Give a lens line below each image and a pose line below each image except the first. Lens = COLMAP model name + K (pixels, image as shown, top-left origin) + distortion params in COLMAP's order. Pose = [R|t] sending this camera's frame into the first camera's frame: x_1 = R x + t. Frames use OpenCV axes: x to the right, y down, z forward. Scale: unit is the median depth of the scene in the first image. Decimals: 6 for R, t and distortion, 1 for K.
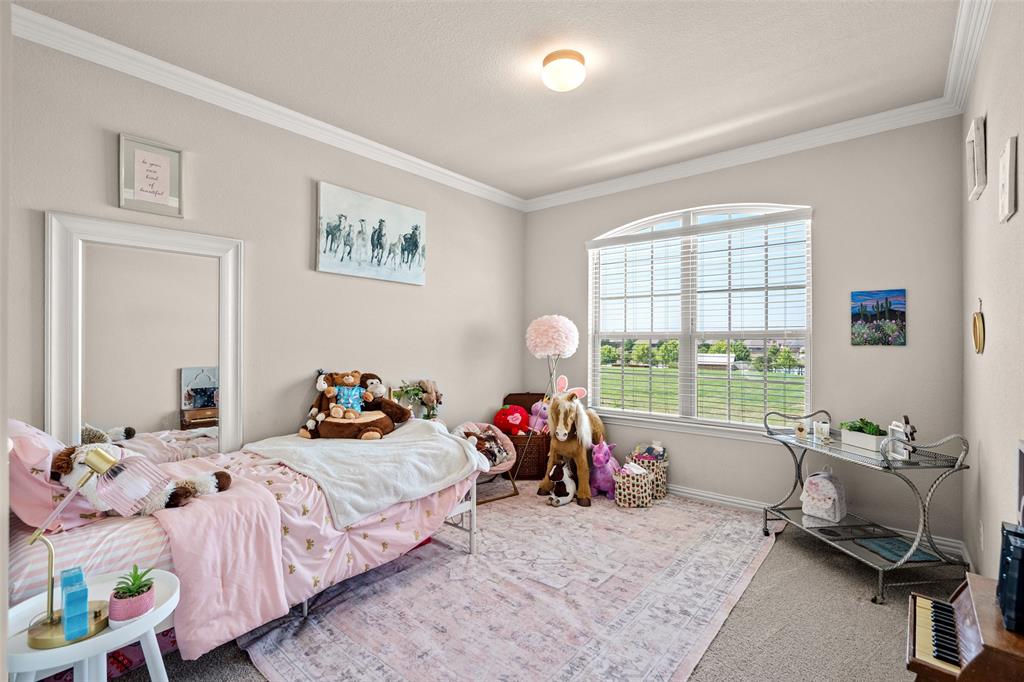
lens RADIAL K [[461.8, 0, 510.0], [0, 461.8, 338.6], [0, 0, 1]] dist [-0.000254, 0.000006]
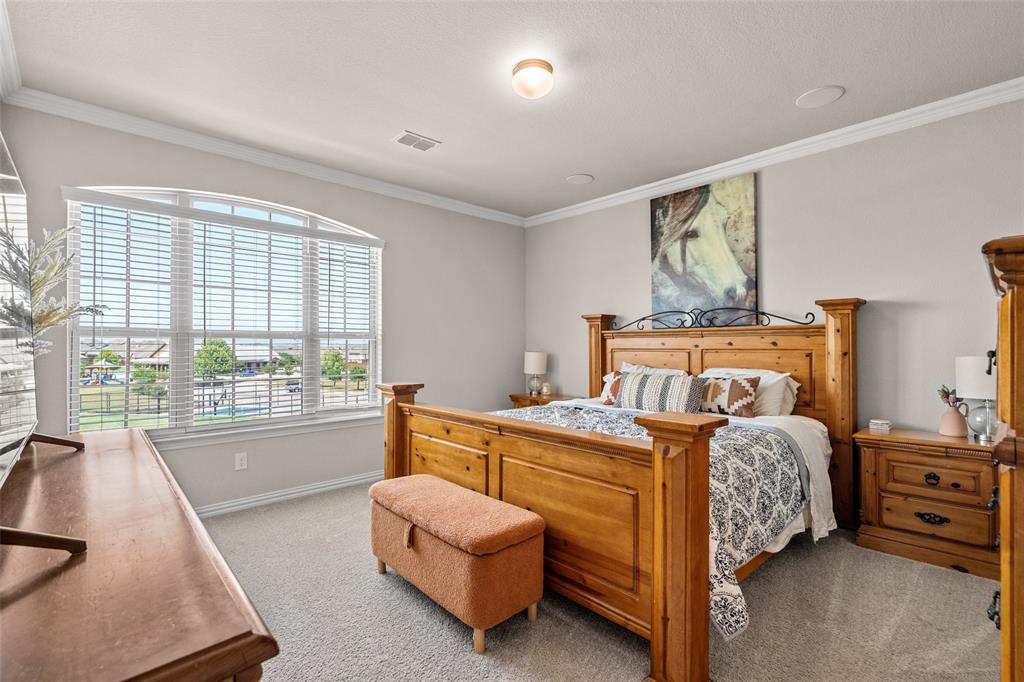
lens RADIAL K [[461.8, 0, 510.5], [0, 461.8, 343.1], [0, 0, 1]] dist [-0.000254, 0.000006]
pose [[0.120177, 0.005375, 0.992738, -0.485256], [0.000239, 0.999985, -0.005443, 0.015858], [-0.992752, 0.000892, 0.120174, 0.371529]]
